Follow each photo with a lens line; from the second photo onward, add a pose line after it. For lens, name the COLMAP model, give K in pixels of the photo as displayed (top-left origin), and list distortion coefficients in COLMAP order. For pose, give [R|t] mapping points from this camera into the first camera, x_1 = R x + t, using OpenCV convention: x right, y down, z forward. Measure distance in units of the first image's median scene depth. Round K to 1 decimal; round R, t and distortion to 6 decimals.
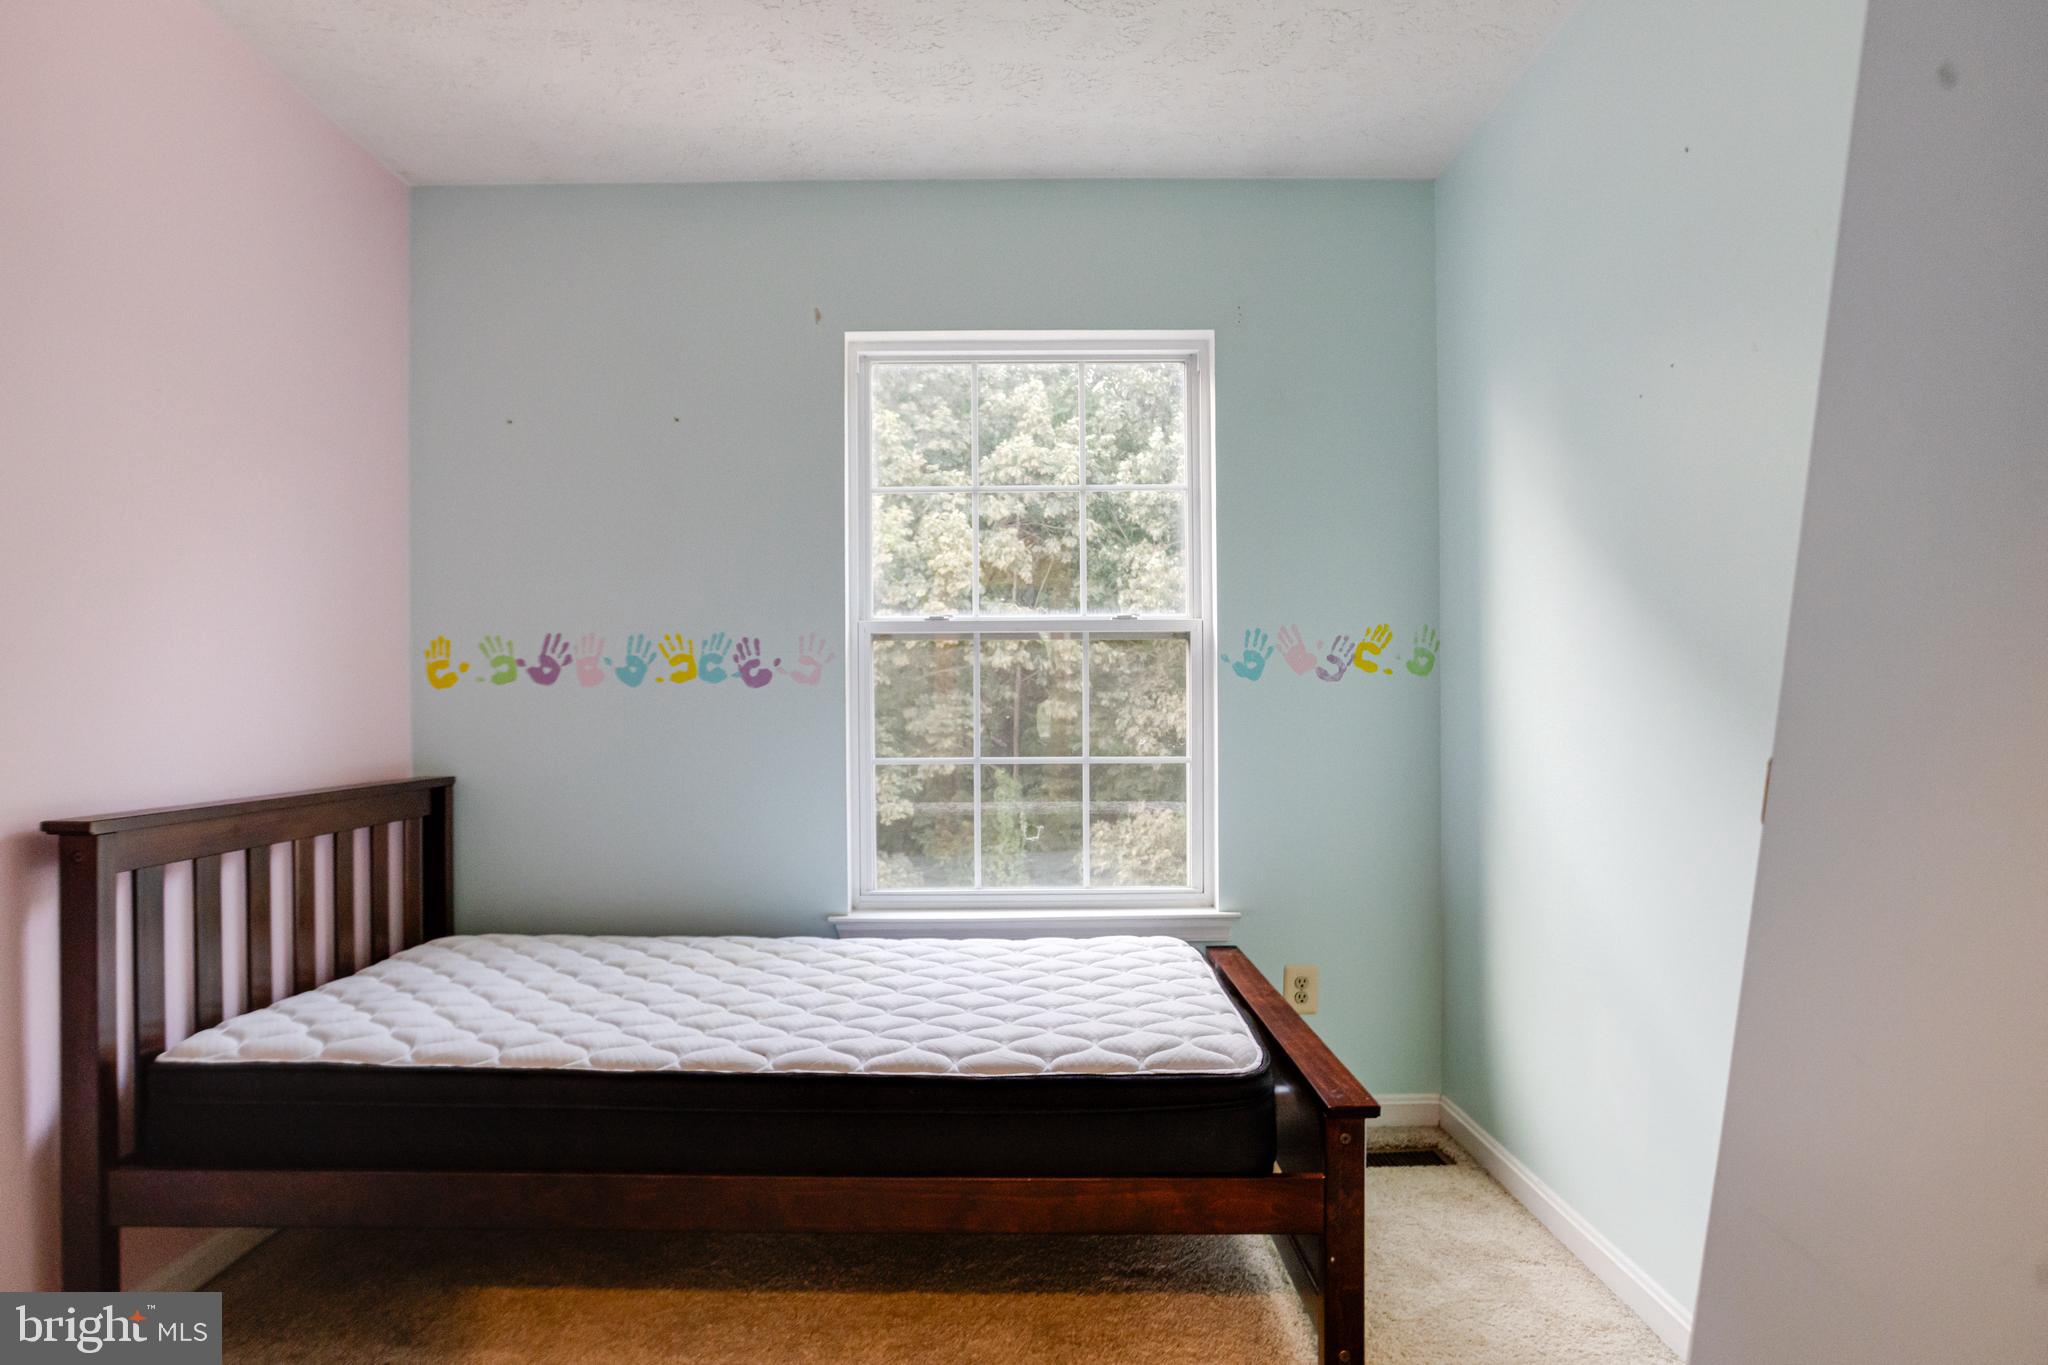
lens RADIAL K [[1066.2, 0, 1021.1], [0, 1066.2, 684.4], [0, 0, 1]] dist [-0.031190, 0.019346]
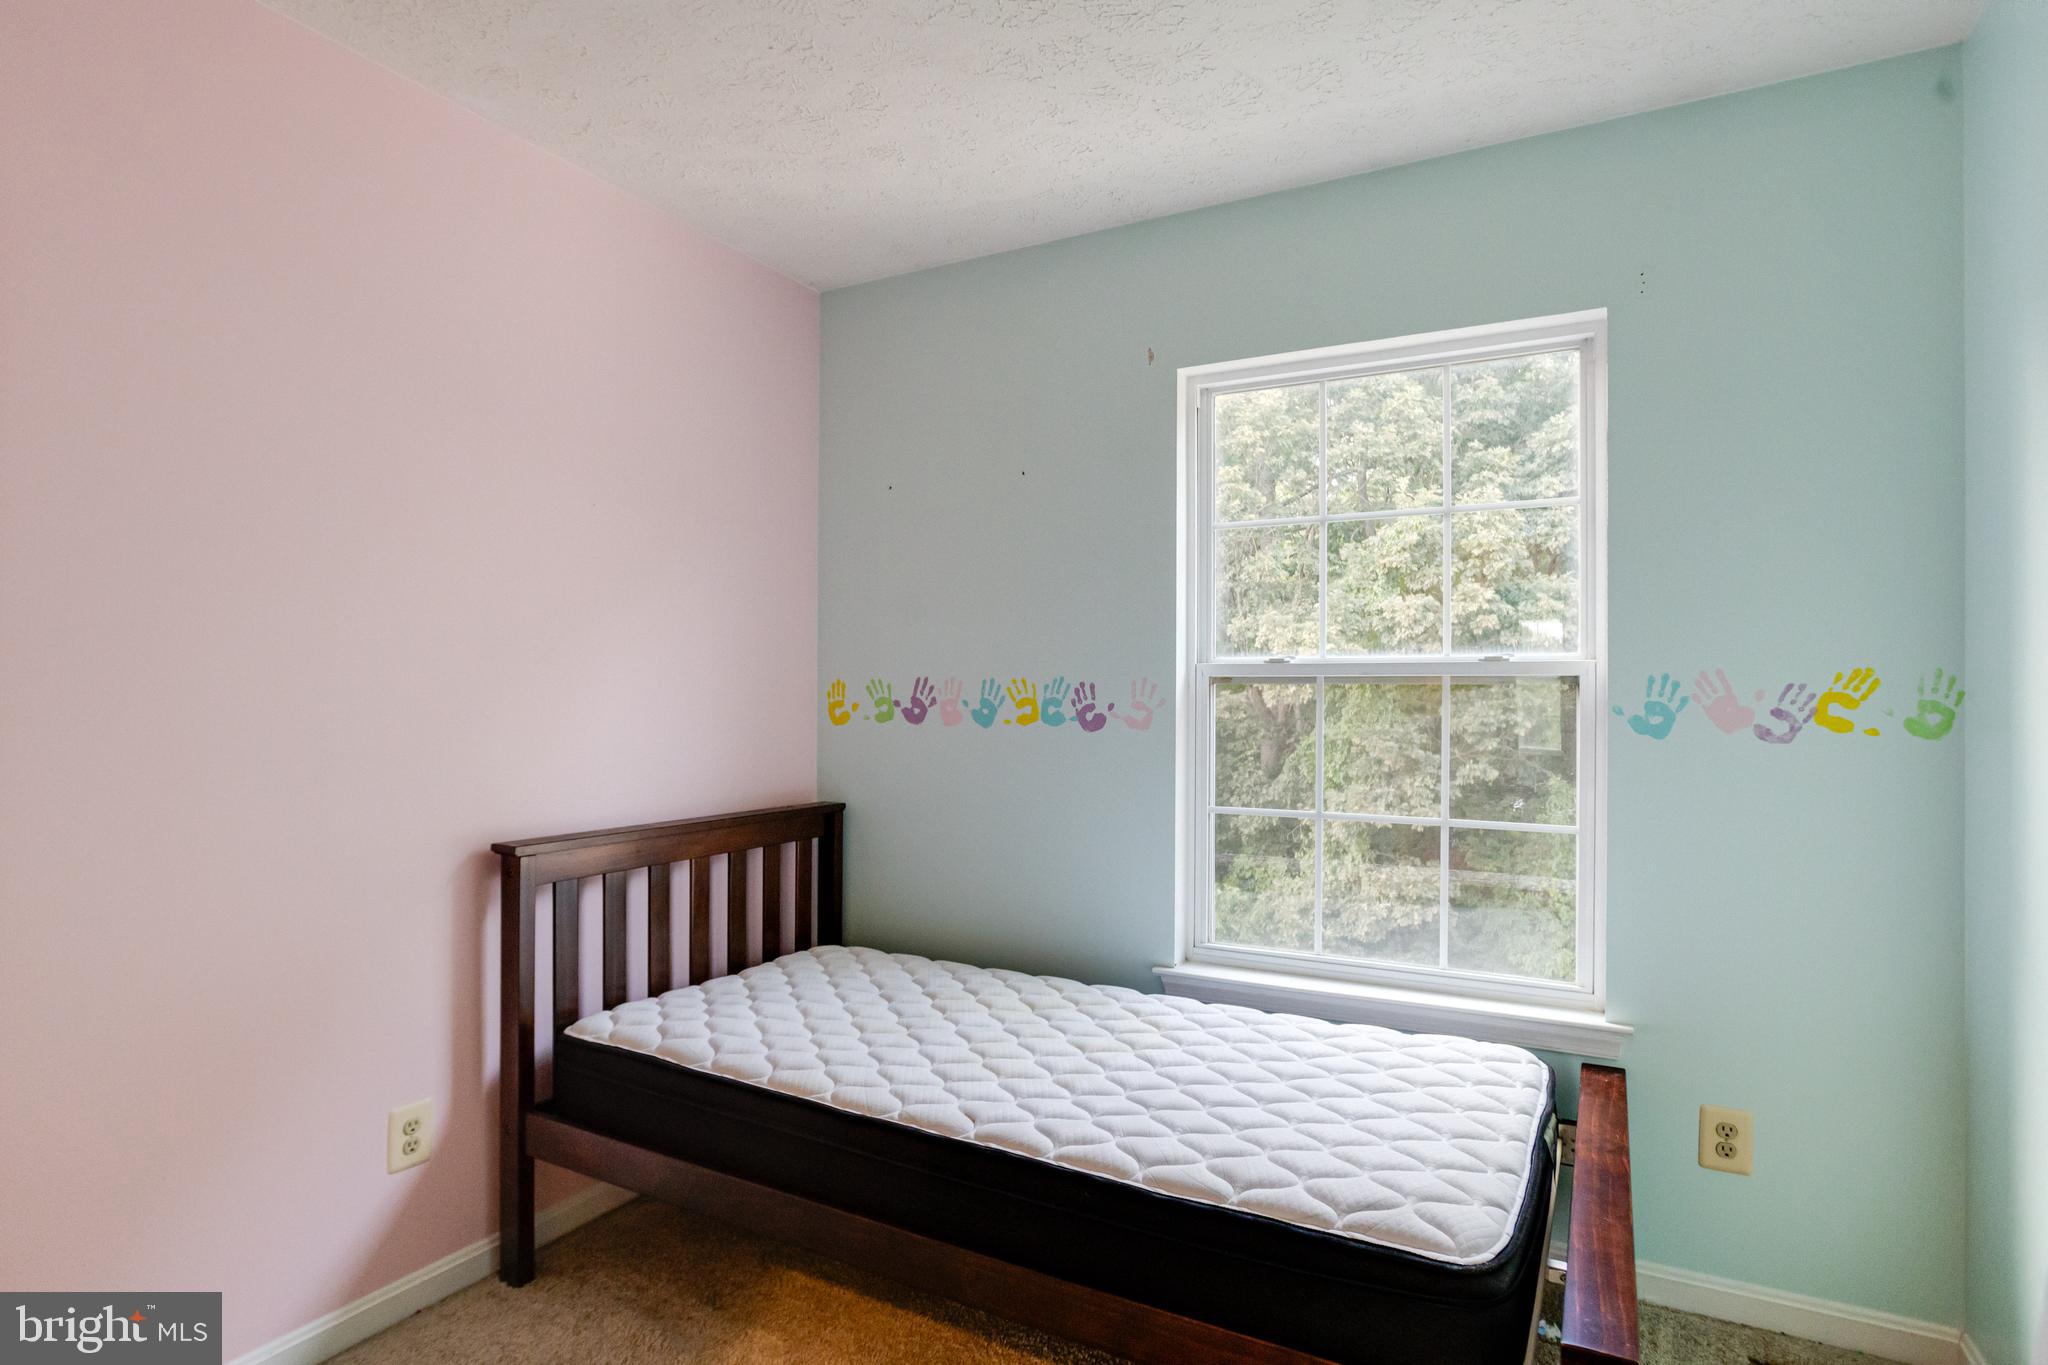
lens RADIAL K [[1066.2, 0, 1027.5], [0, 1066.2, 672.0], [0, 0, 1]] dist [-0.031190, 0.019346]
pose [[0.879181, 0.001917, -0.476485, 0.184814], [-0.003685, 0.999989, -0.002778, -0.051538], [0.476474, 0.004198, 0.879178, 0.079014]]
